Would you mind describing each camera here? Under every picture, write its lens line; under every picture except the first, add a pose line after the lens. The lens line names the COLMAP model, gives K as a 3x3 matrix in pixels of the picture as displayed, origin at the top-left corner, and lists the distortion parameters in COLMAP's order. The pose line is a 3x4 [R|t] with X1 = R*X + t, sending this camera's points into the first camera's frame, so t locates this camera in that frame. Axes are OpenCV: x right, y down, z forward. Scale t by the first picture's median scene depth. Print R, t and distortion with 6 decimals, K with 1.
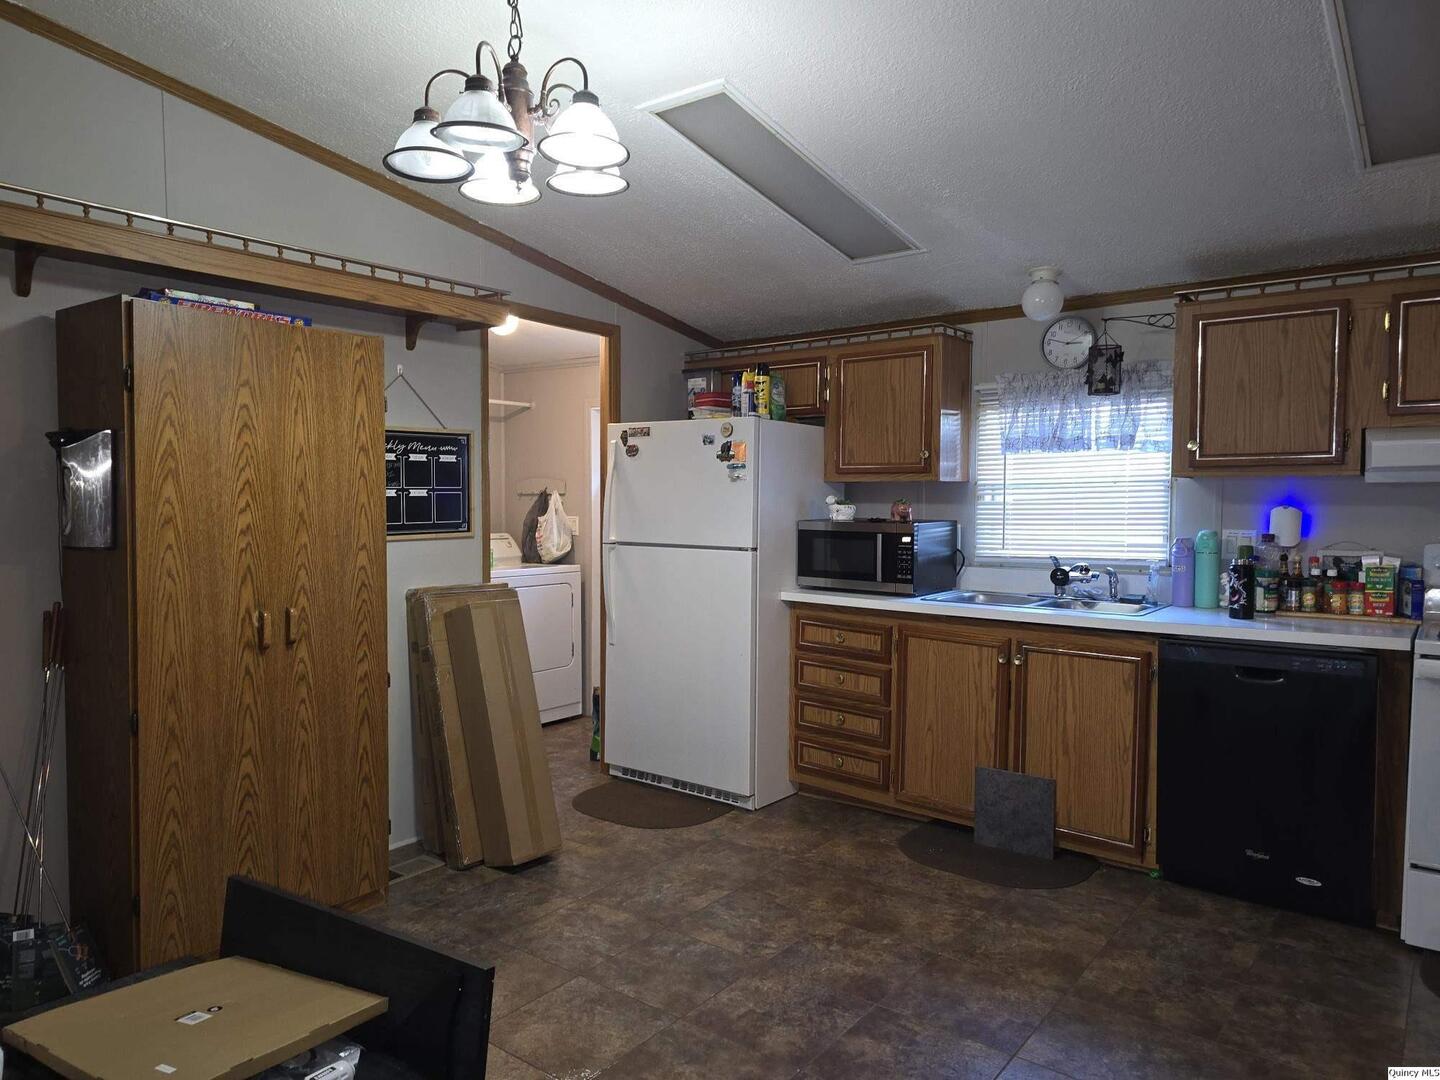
lens RADIAL K [[967.1, 0, 722.7], [0, 967.1, 545.2], [0, 0, 1]] dist [0.053966, -0.065786]
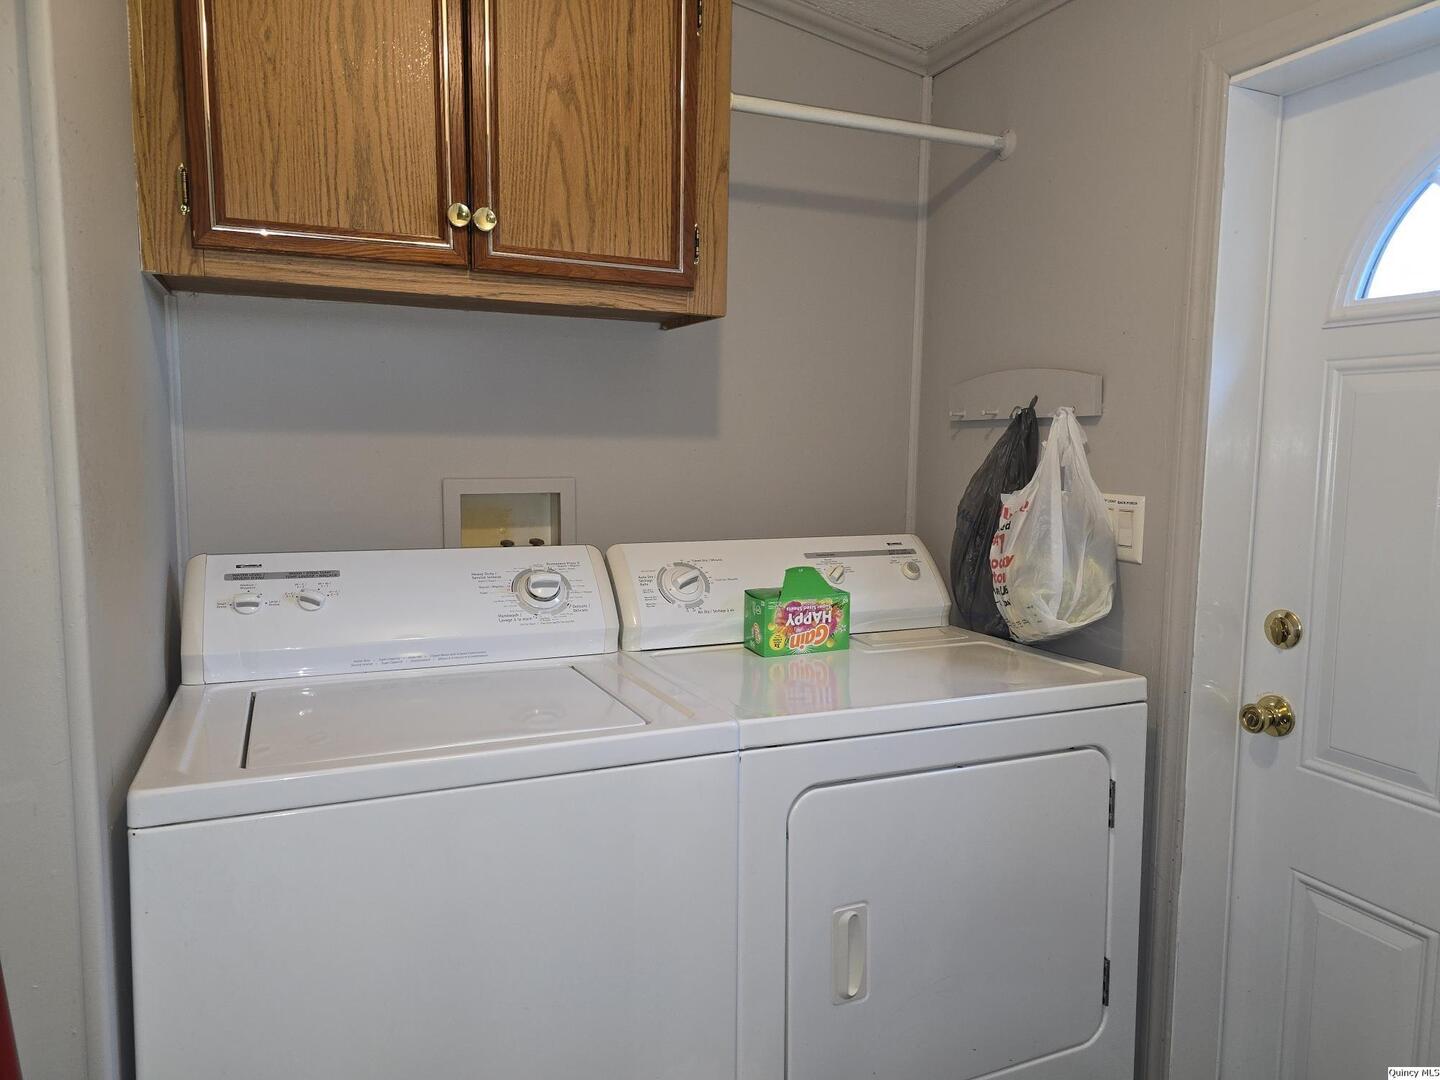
lens RADIAL K [[967.1, 0, 722.7], [0, 967.1, 545.2], [0, 0, 1]] dist [0.053966, -0.065786]
pose [[0.871380, 0.056927, -0.487295, -0.116489], [-0.027973, 0.997395, 0.066496, -0.030893], [0.489811, -0.044312, 0.870702, 0.686990]]
